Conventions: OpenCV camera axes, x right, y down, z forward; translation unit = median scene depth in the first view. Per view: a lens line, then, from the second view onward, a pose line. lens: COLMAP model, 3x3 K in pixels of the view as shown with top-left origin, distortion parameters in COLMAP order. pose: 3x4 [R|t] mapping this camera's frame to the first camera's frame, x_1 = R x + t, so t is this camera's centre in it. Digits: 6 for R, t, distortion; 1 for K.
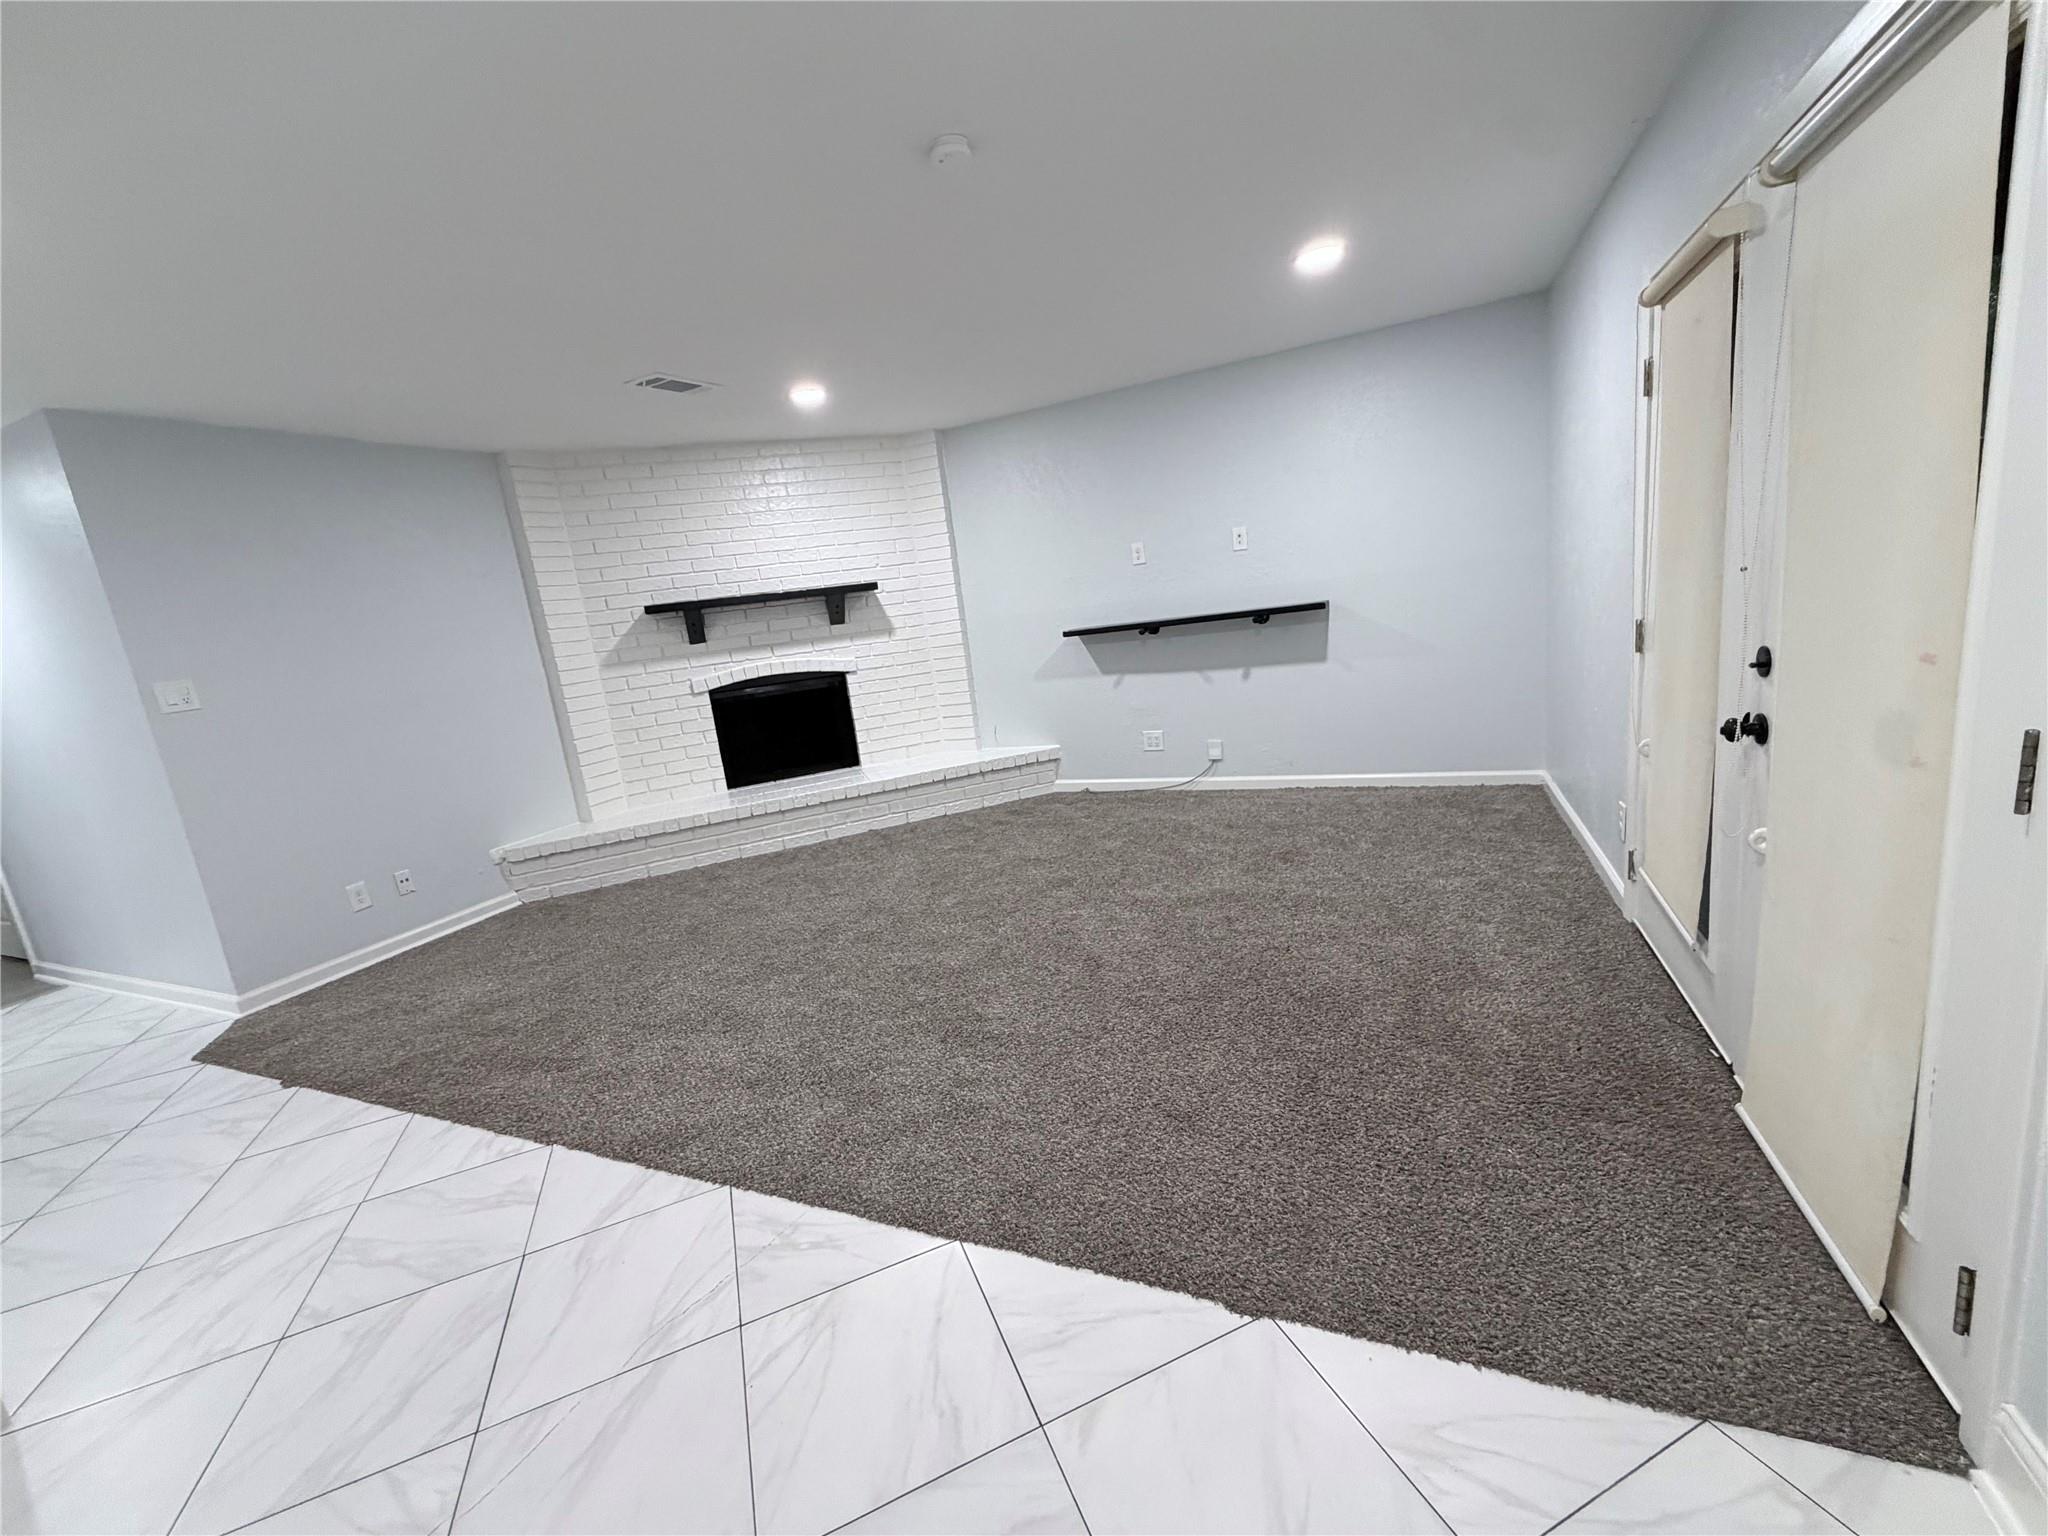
lens RADIAL K [[822.3, 0, 1024.0], [0, 822.3, 768.0], [0, 0, 1]] dist [-0.000914, 0.000267]
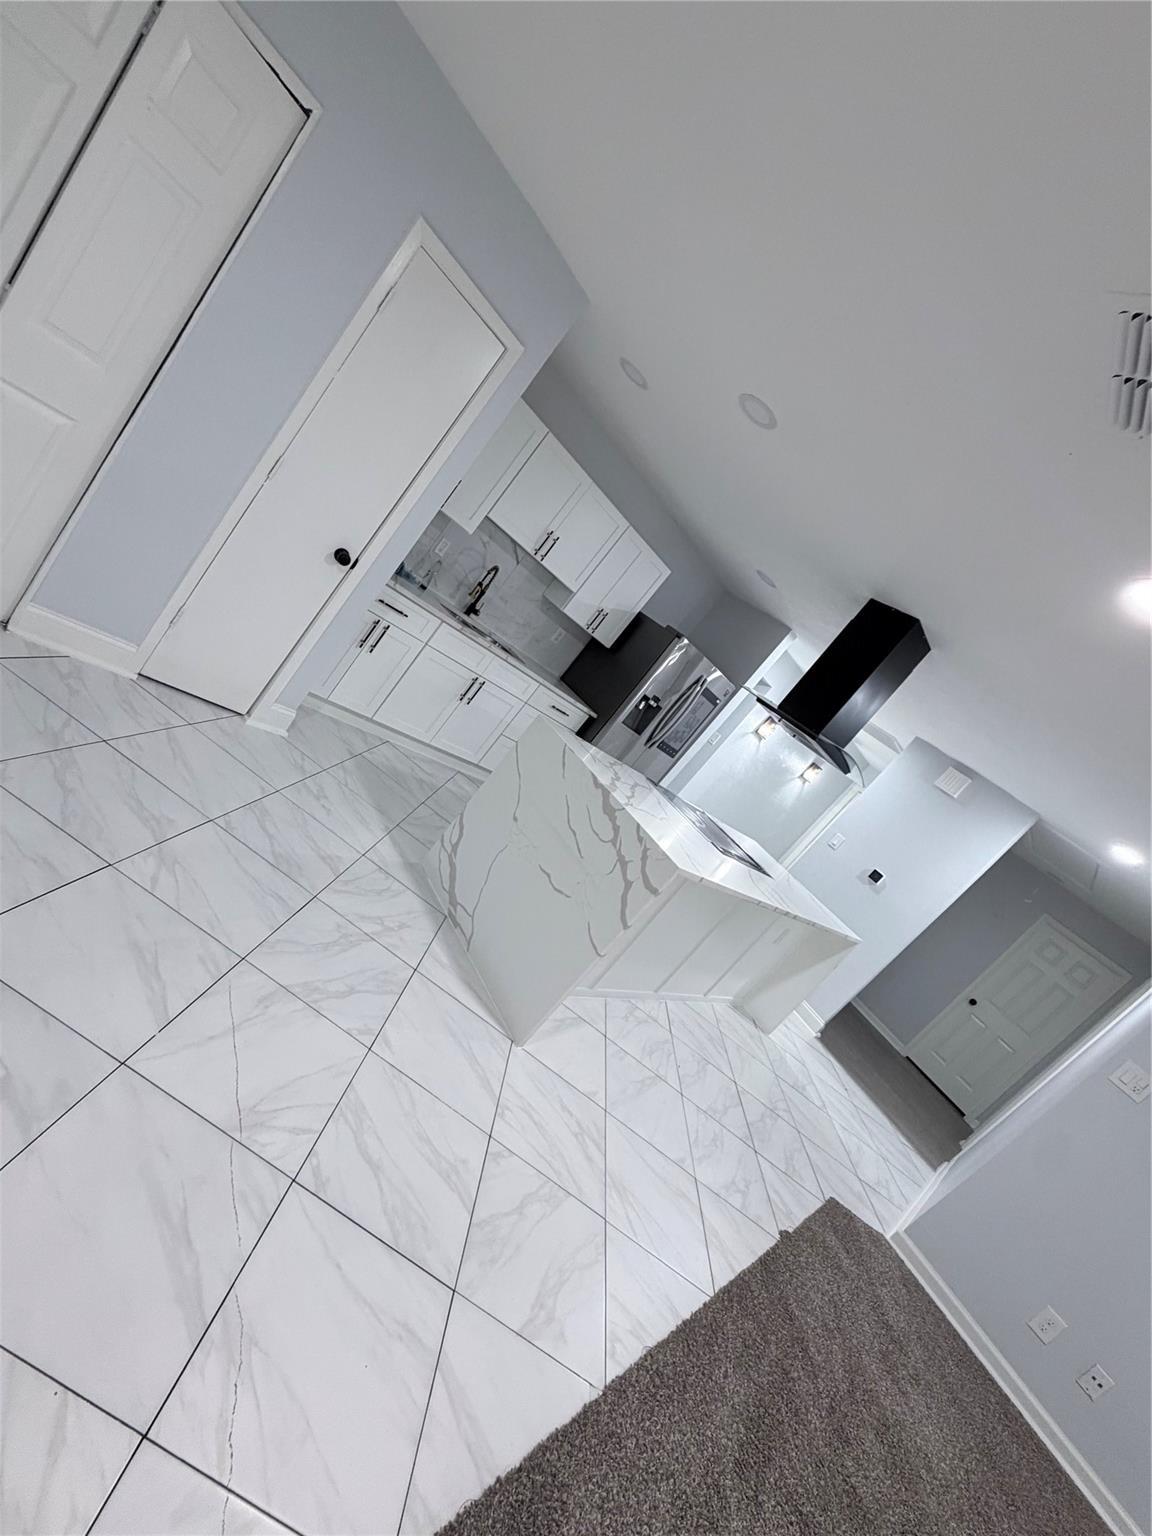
lens RADIAL K [[616.7, 0, 576.0], [0, 616.7, 768.0], [0, 0, 1]] dist [-0.000914, 0.000267]
pose [[-0.410422, 0.040040, -0.911016, -0.006555], [-0.714230, 0.607010, 0.348446, -0.116357], [0.566948, 0.793685, -0.220533, 0.532412]]
